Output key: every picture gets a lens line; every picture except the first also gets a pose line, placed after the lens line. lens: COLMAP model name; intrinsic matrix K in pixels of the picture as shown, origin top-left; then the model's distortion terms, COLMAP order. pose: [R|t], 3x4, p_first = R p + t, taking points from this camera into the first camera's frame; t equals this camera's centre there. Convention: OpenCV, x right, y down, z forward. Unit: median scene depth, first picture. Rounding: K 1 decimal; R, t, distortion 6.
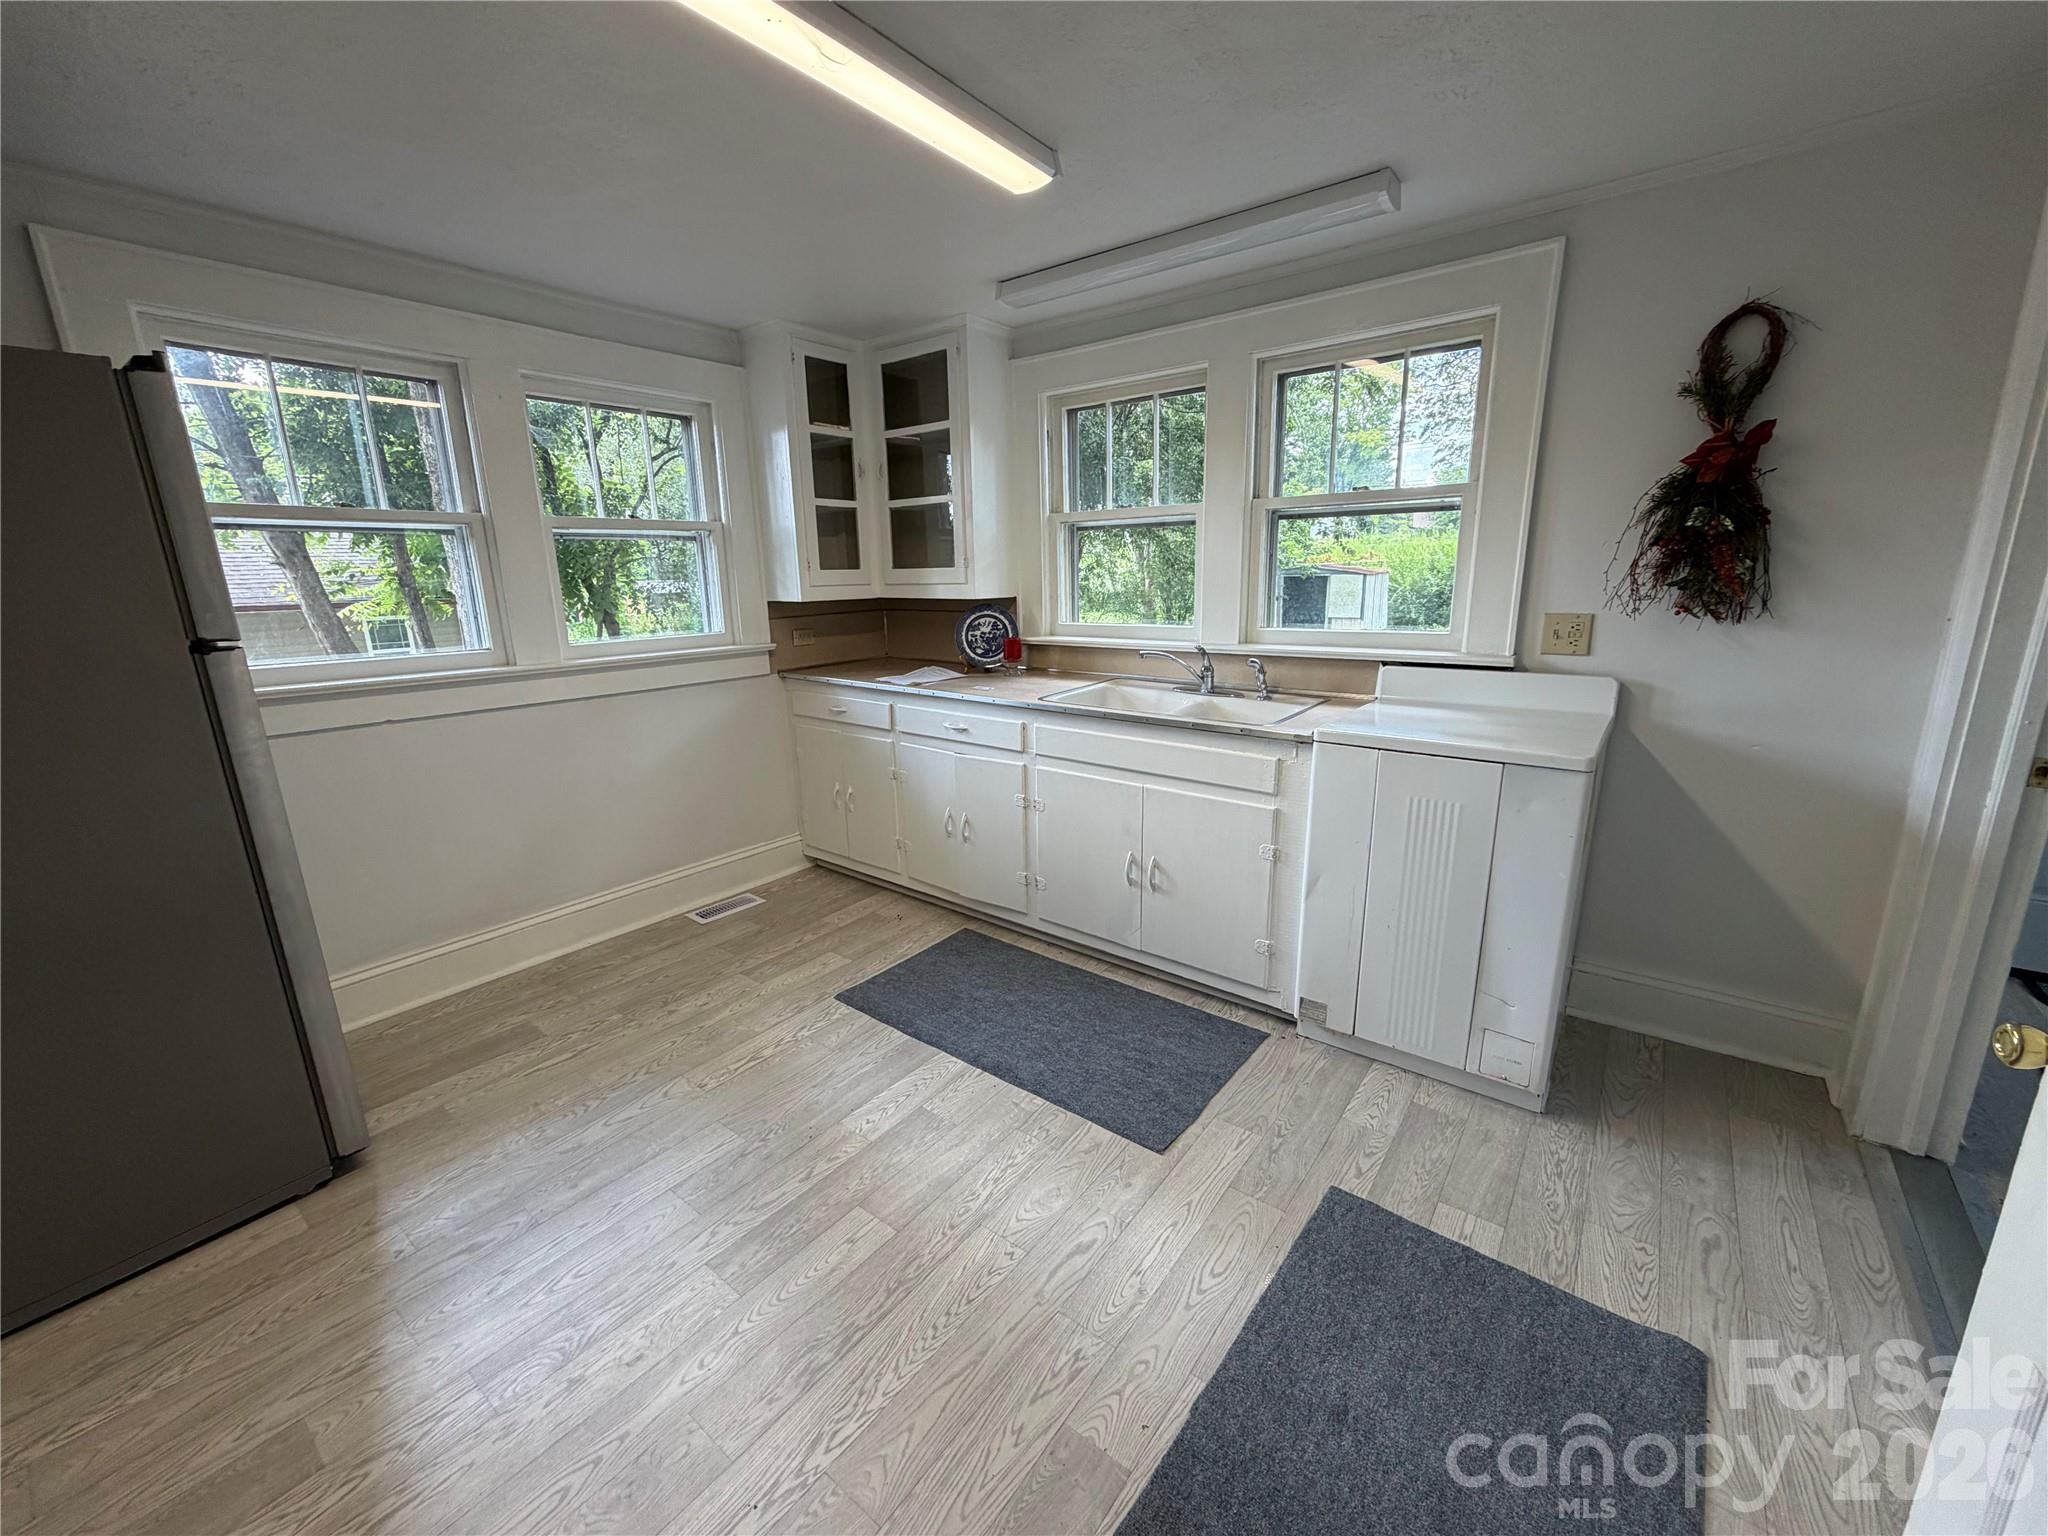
lens RADIAL K [[814.9, 0, 1016.8], [0, 814.9, 766.0], [0, 0, 1]] dist [-0.010151, 0.001957]
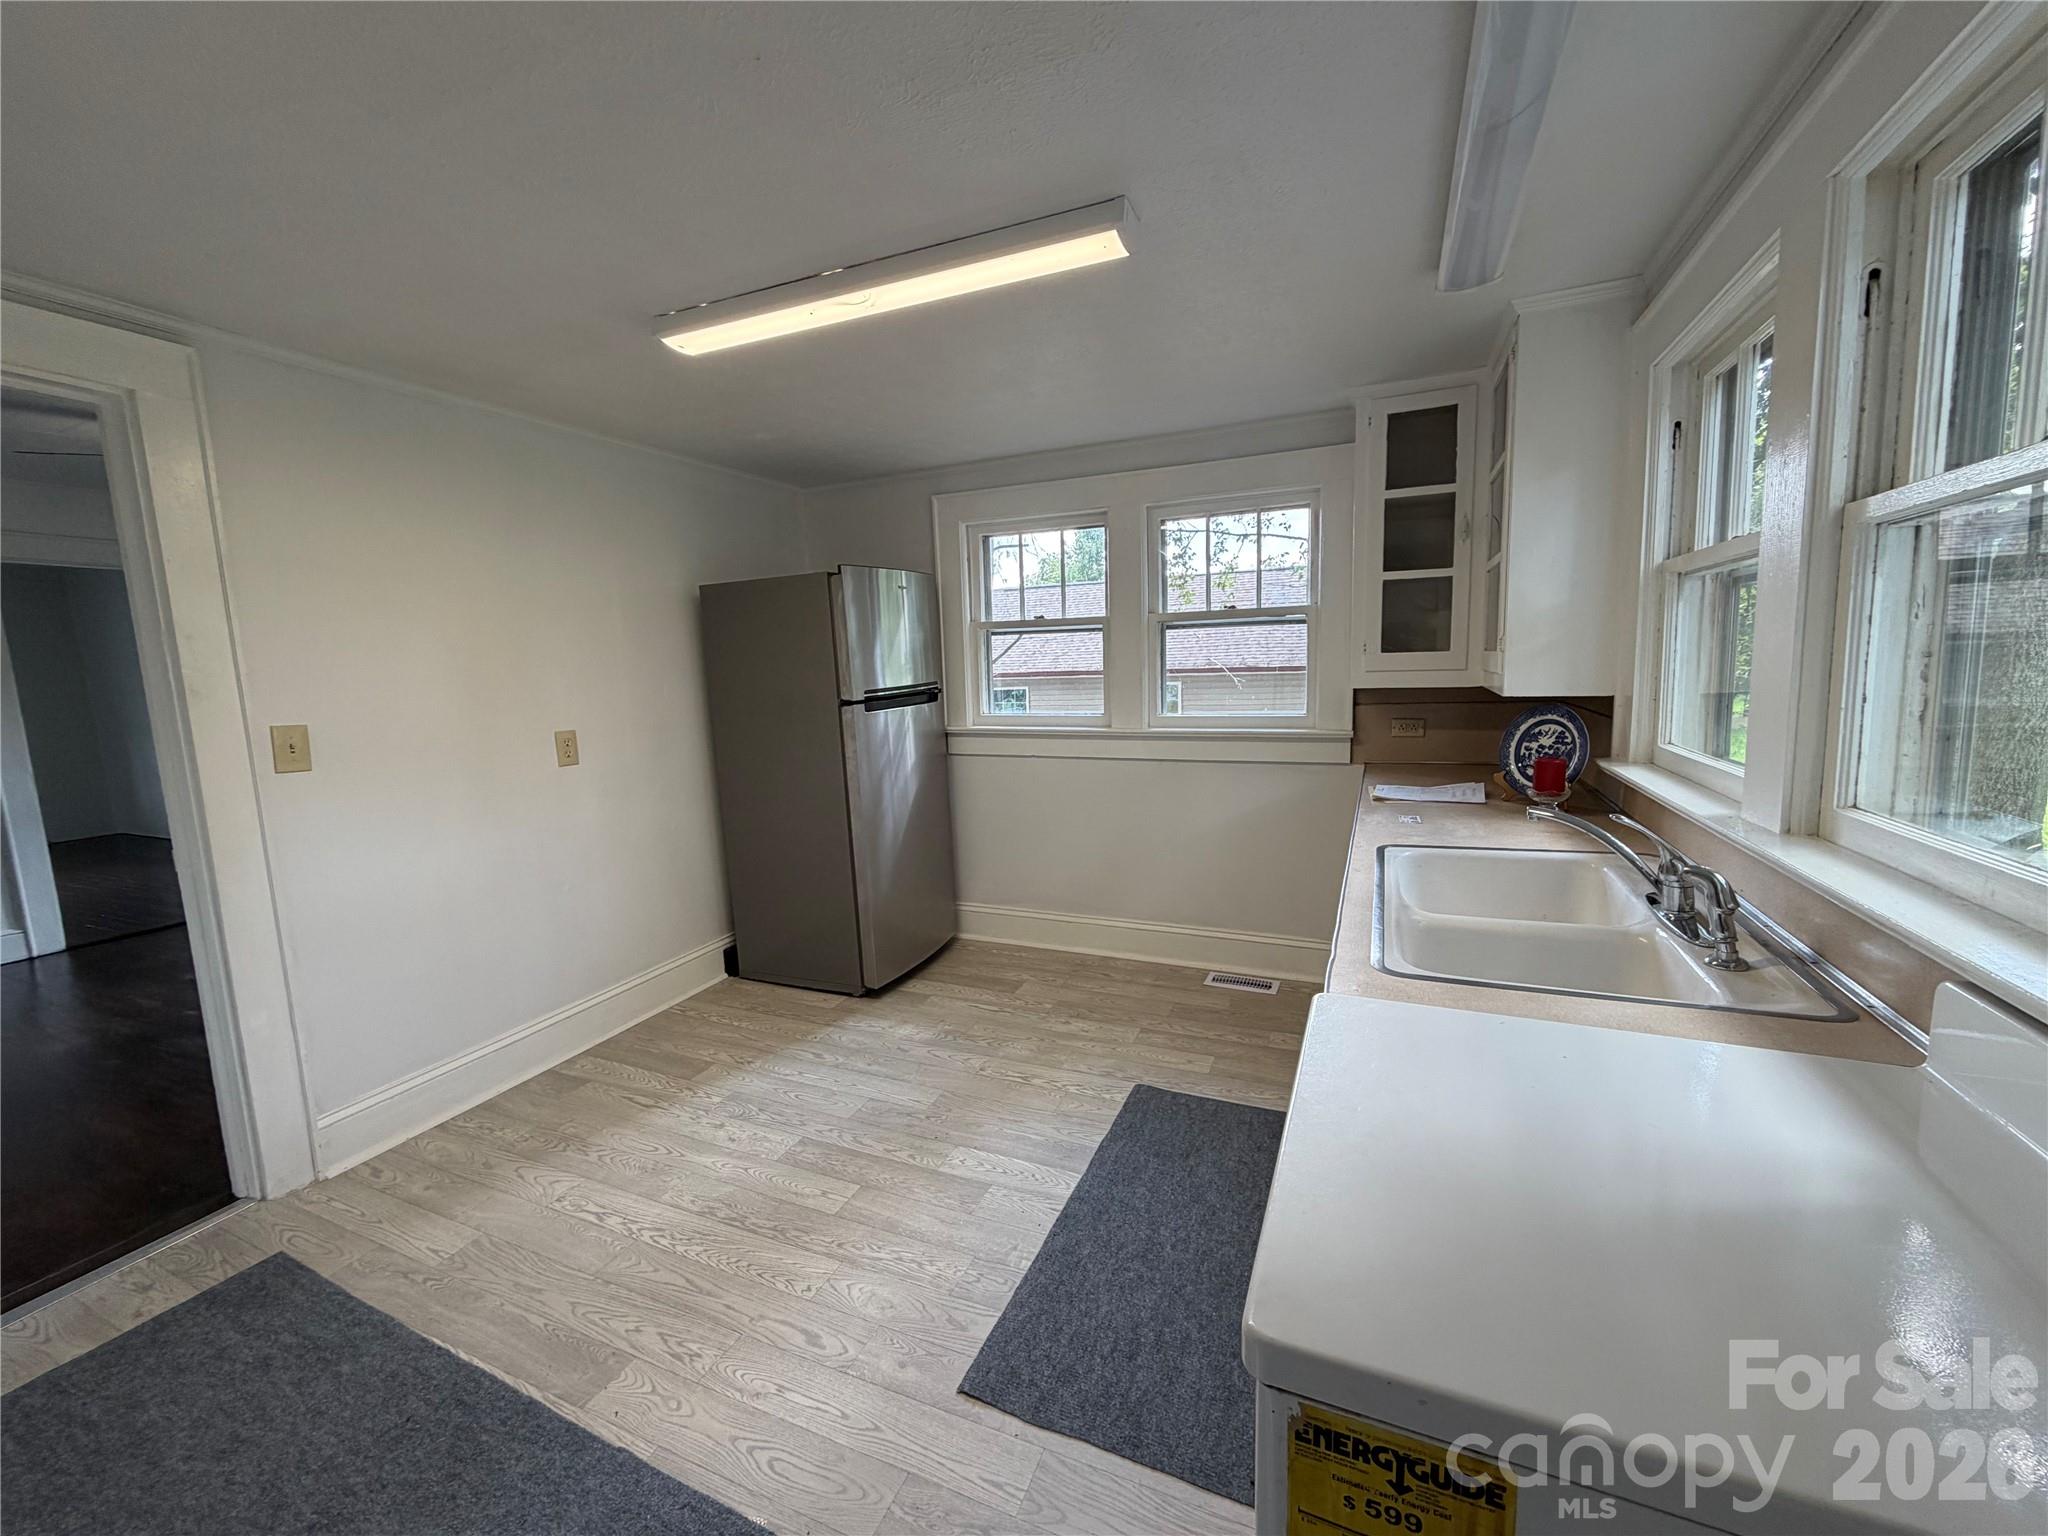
lens RADIAL K [[814.9, 0, 1019.3], [0, 814.9, 760.5], [0, 0, 1]] dist [-0.010151, 0.001957]
pose [[0.246719, 0.131514, -0.960122, 0.678796], [-0.199887, 0.976350, 0.082373, -0.164109], [0.948248, 0.171593, 0.267172, 0.564549]]
